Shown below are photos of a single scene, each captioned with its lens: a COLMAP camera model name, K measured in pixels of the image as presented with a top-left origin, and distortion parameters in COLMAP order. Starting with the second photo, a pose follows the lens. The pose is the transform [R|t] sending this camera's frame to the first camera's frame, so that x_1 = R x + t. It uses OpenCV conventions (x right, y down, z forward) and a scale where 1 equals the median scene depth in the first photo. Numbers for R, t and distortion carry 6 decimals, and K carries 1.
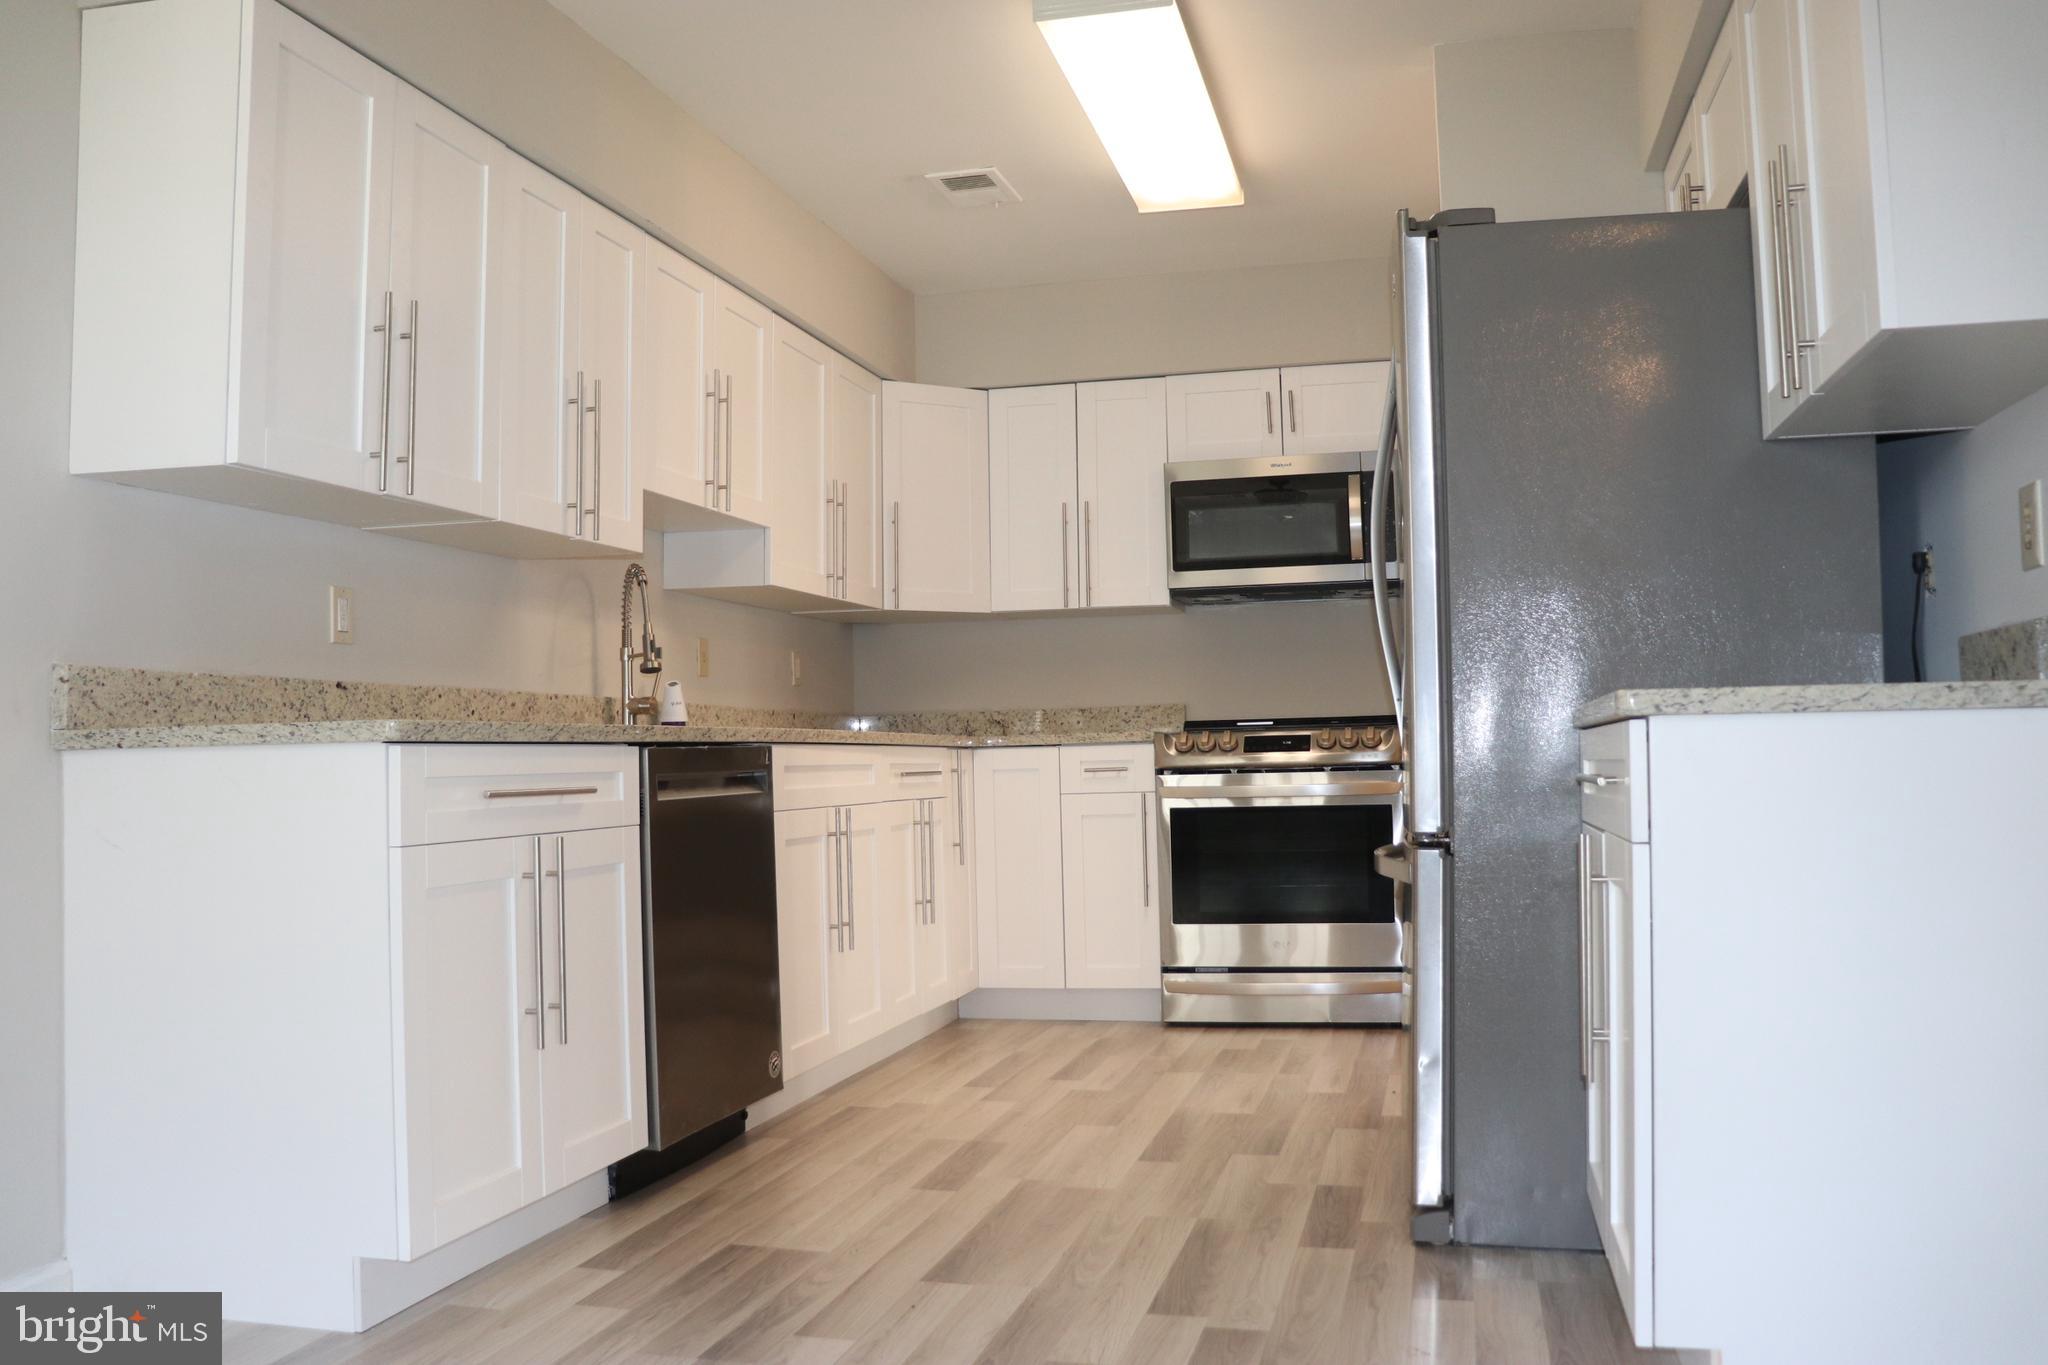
lens RADIAL K [[1685.6, 0, 1034.4], [0, 1685.6, 688.1], [0, 0, 1]] dist [-0.183482, 0.162073]
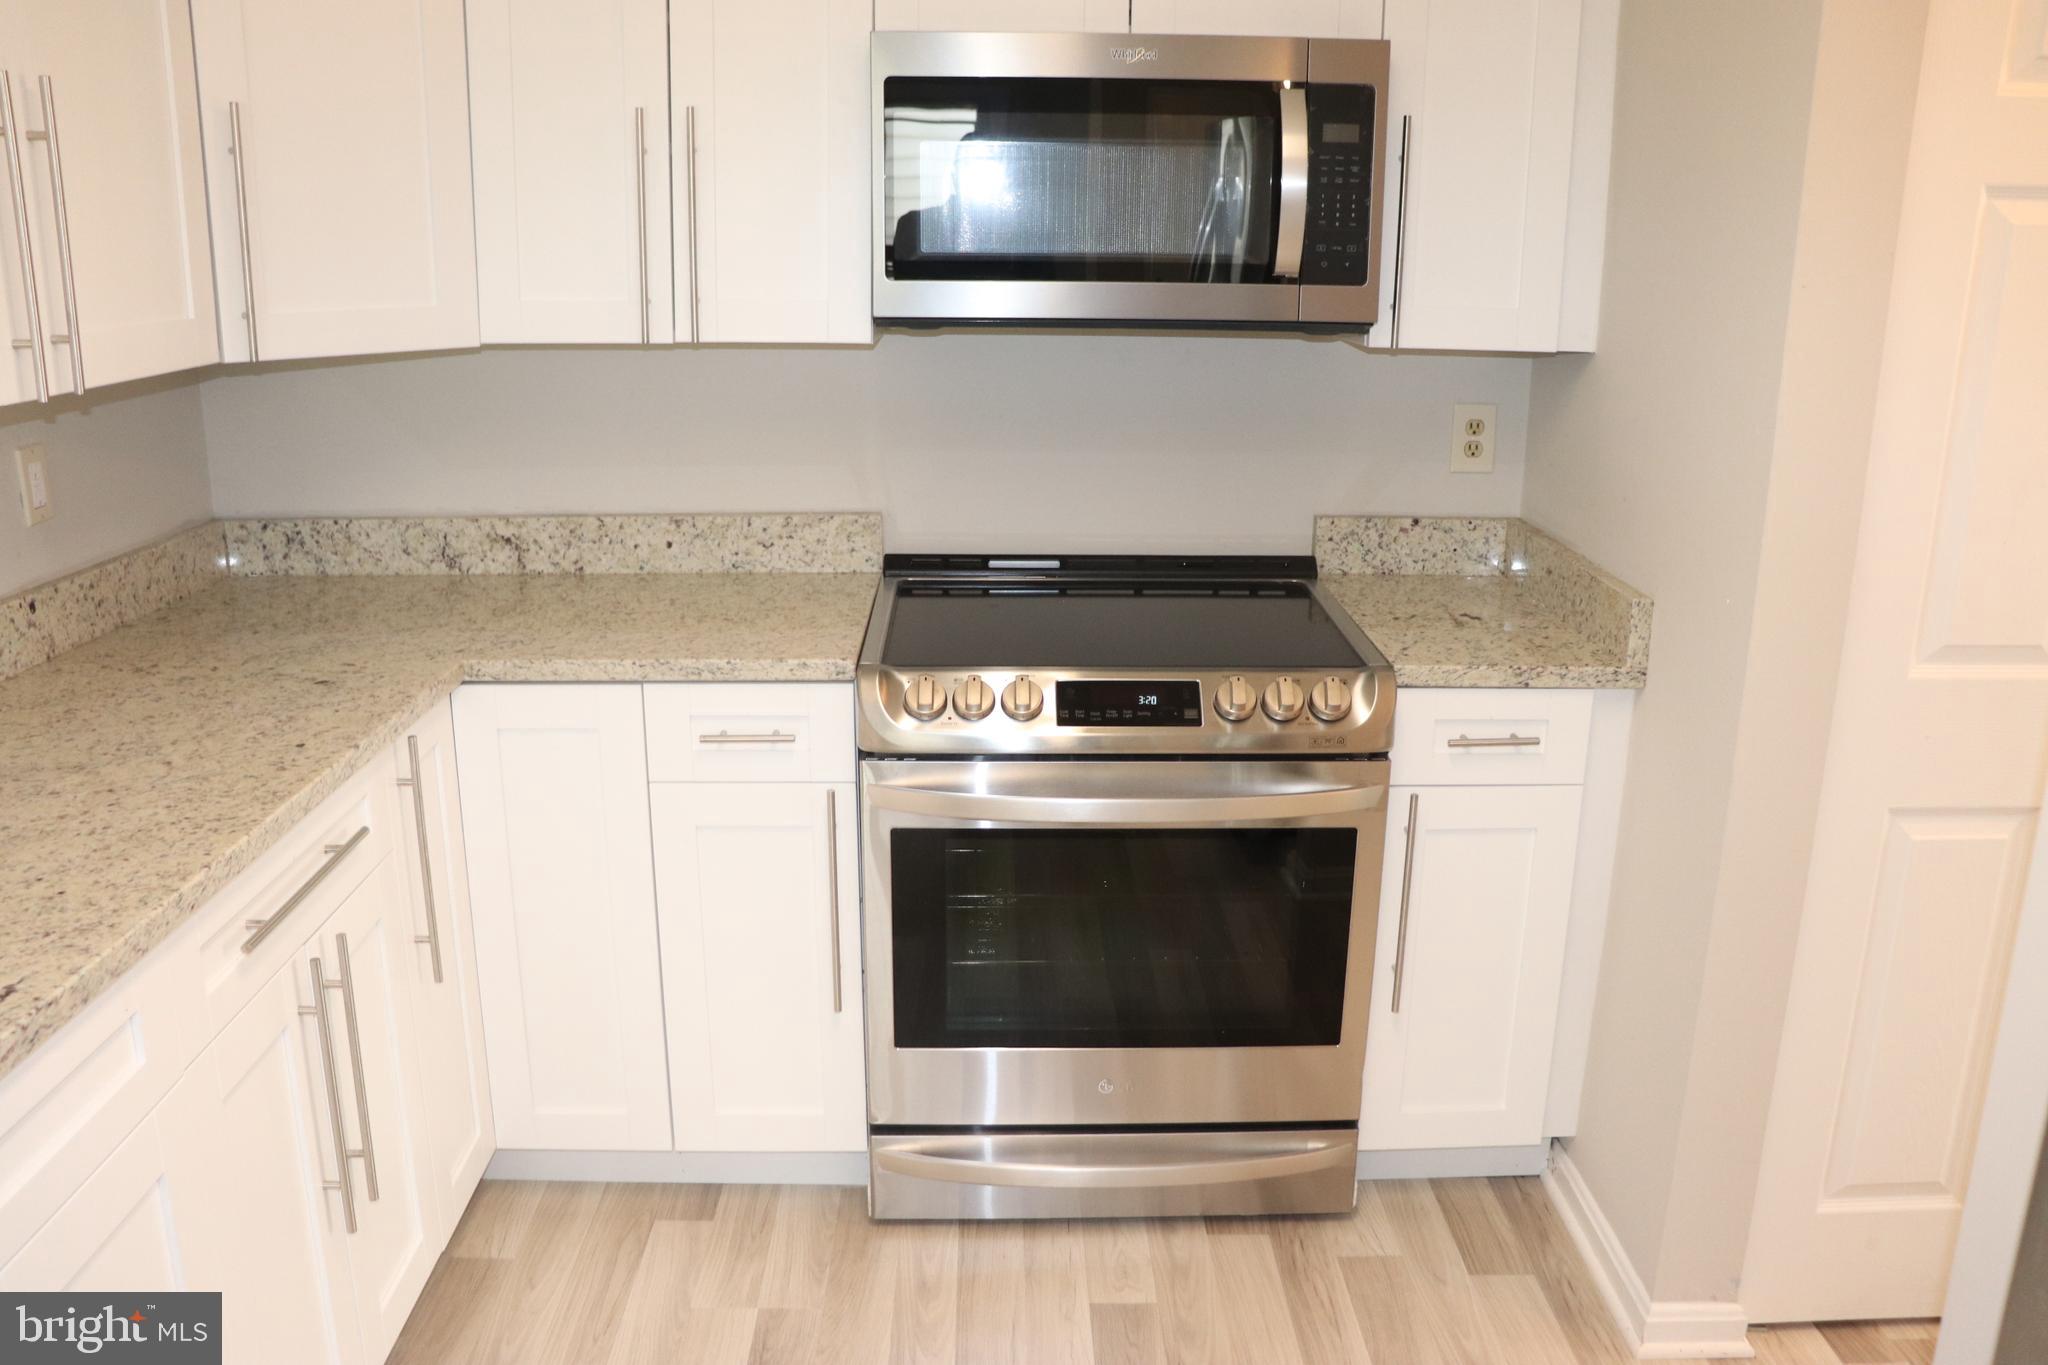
lens RADIAL K [[1685.6, 0, 1034.4], [0, 1685.6, 688.1], [0, 0, 1]] dist [-0.183482, 0.162073]
pose [[0.964110, -0.039661, 0.262525, -0.001501], [-0.043942, 0.951308, 0.305093, -0.102950], [-0.261842, -0.305679, 0.915423, 0.540688]]
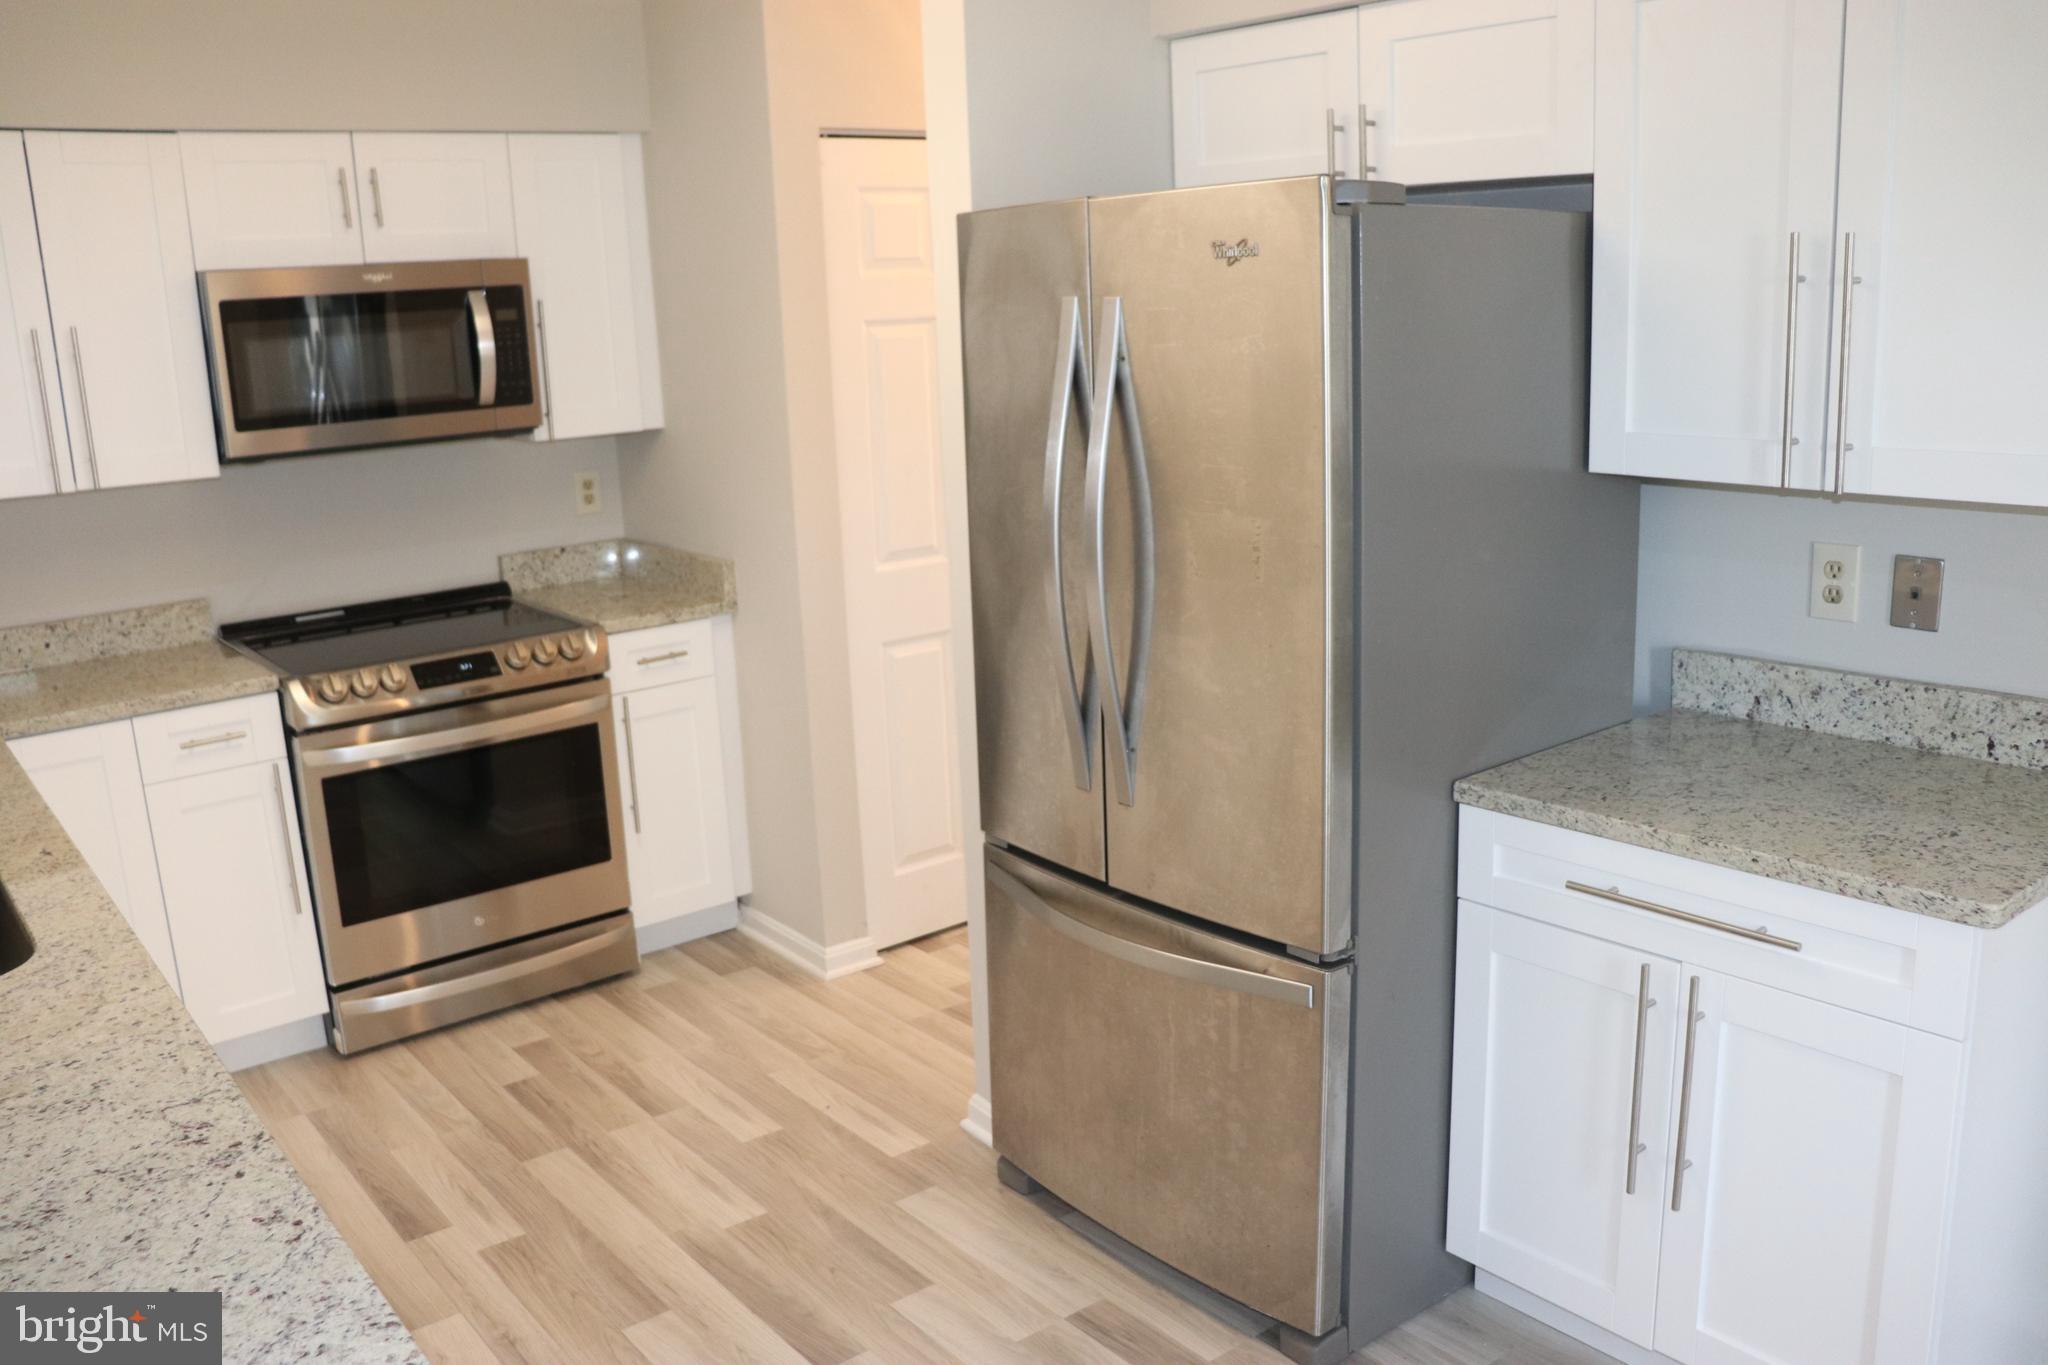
lens RADIAL K [[1685.6, 0, 1034.4], [0, 1685.6, 688.1], [0, 0, 1]] dist [-0.183482, 0.162073]
pose [[0.610523, -0.184439, 0.770224, -0.250594], [-0.005680, 0.971461, 0.237130, -0.126930], [-0.791978, -0.149148, 0.592052, 0.325615]]
